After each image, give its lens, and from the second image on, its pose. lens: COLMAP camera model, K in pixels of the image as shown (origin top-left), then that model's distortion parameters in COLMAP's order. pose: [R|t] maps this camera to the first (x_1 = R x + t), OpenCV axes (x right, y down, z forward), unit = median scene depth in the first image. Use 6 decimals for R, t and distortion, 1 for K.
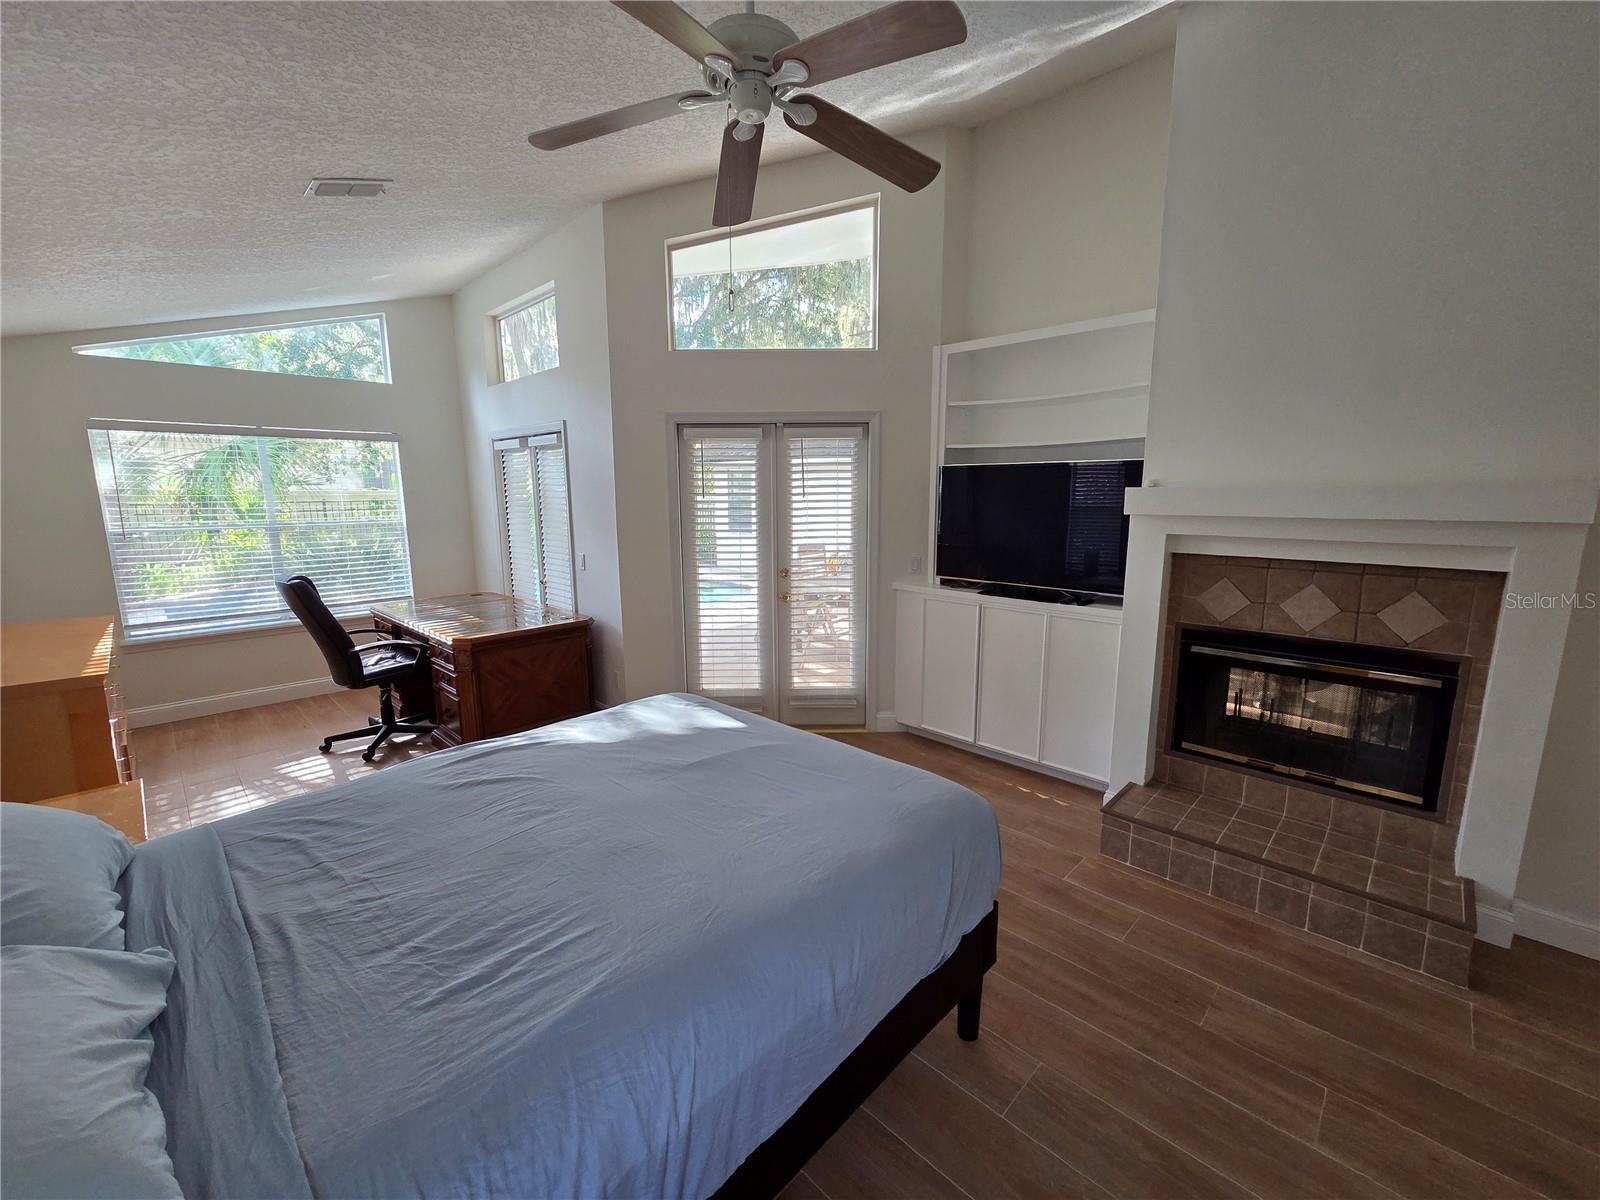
lens RADIAL K [[650.8, 0, 791.1], [0, 650.8, 601.6], [0, 0, 1]] dist [-0.017063, -0.000016]
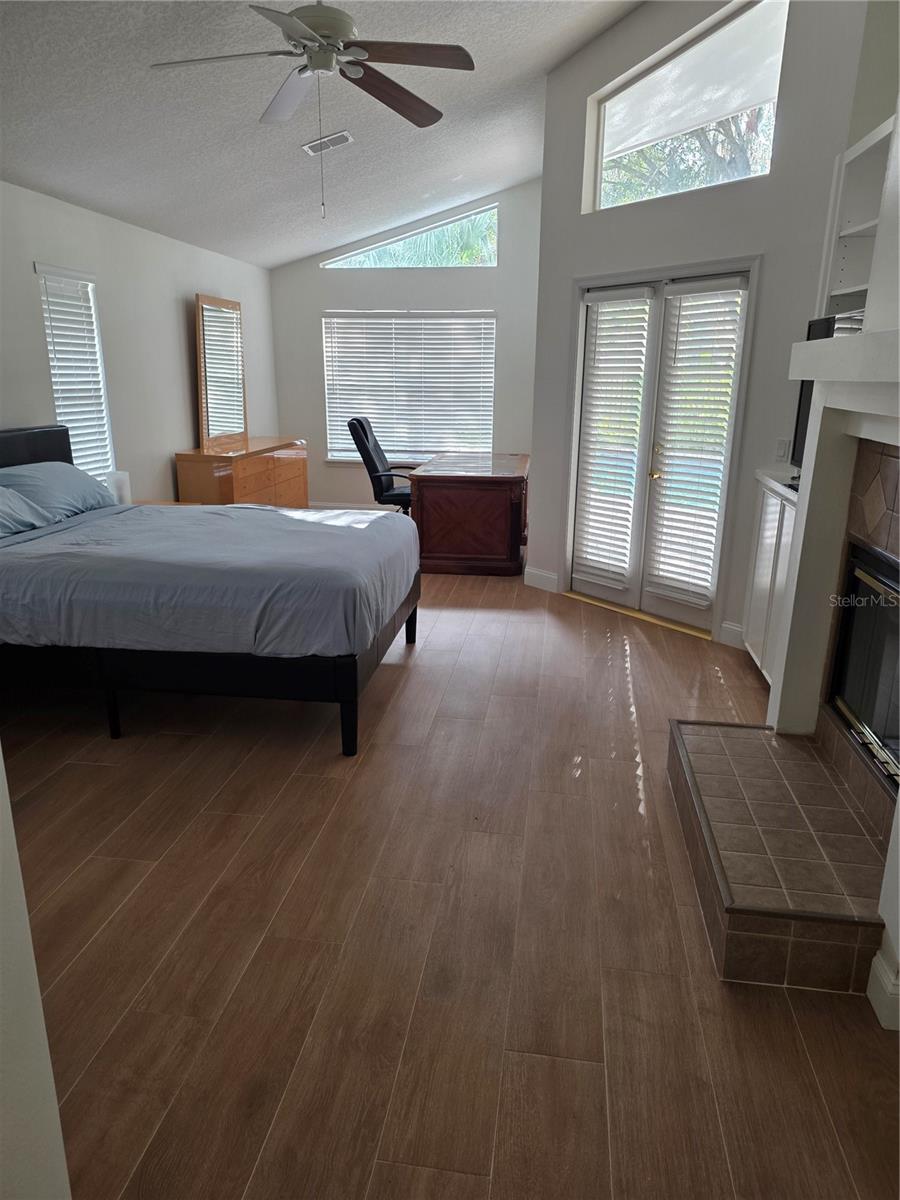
lens RADIAL K [[789.9, 0, 445.7], [0, 789.9, 600.2], [0, 0, 1]] dist [0.025779, -0.000423]
pose [[0.591550, 0.230470, -0.772627, 0.768785], [-0.143441, 0.973071, 0.180438, 0.007986], [0.793406, 0.004088, 0.608679, 0.073804]]
